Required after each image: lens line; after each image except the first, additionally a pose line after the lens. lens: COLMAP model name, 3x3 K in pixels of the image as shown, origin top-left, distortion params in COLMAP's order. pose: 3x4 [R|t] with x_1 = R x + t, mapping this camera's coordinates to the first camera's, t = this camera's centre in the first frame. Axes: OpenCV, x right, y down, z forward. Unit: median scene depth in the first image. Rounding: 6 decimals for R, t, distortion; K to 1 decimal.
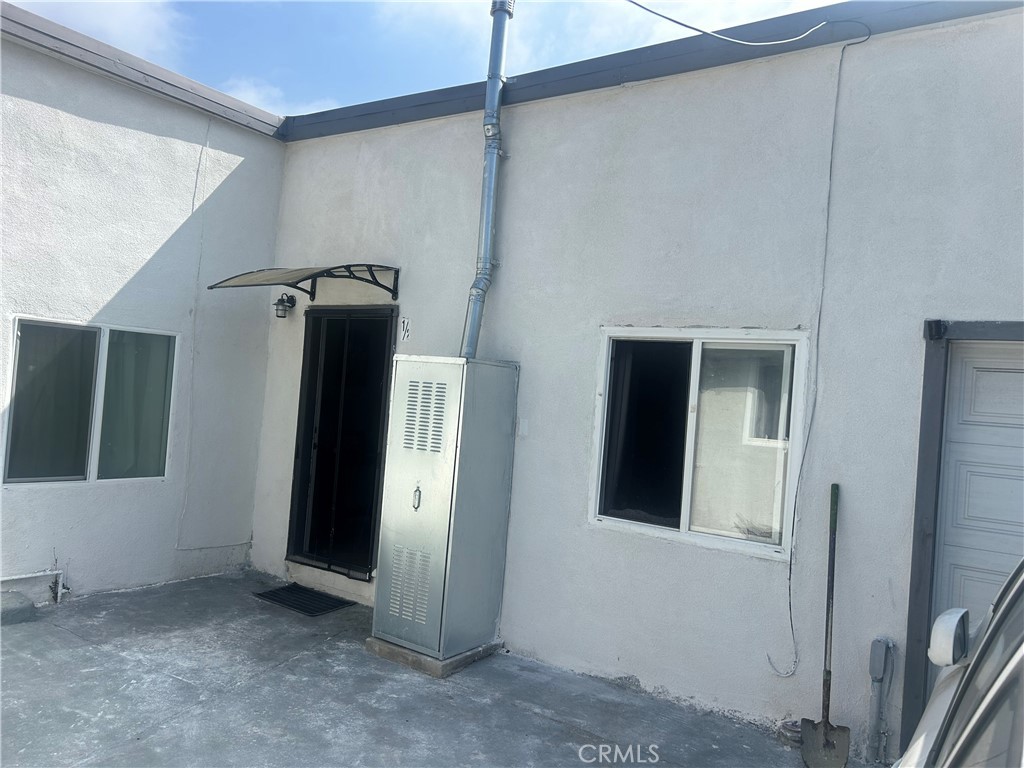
lens RADIAL K [[766.8, 0, 506.6], [0, 766.8, 384.3], [0, 0, 1]] dist [0.088804, -0.098120]
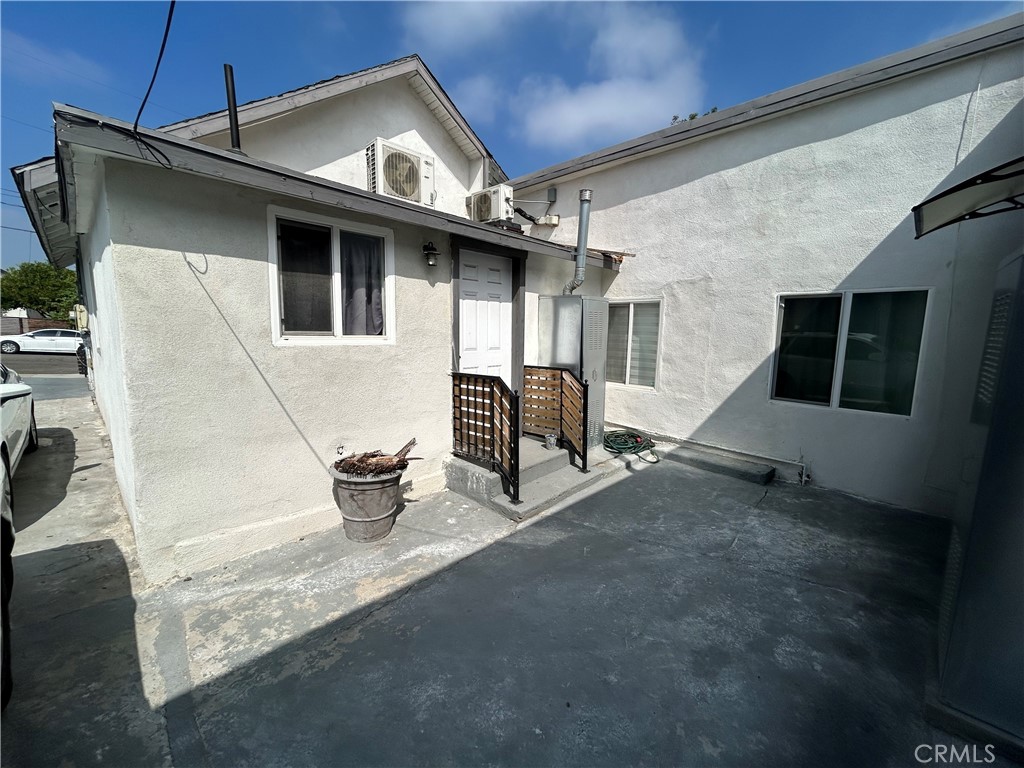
lens RADIAL K [[412.2, 0, 515.7], [0, 412.2, 384.0], [0, 0, 1]] dist [0.001090, 0.000601]
pose [[-0.146421, 0.055042, -0.987690, 0.258705], [-0.019384, 0.998099, 0.058496, 0.050548], [0.989032, 0.027710, -0.145076, 0.550314]]
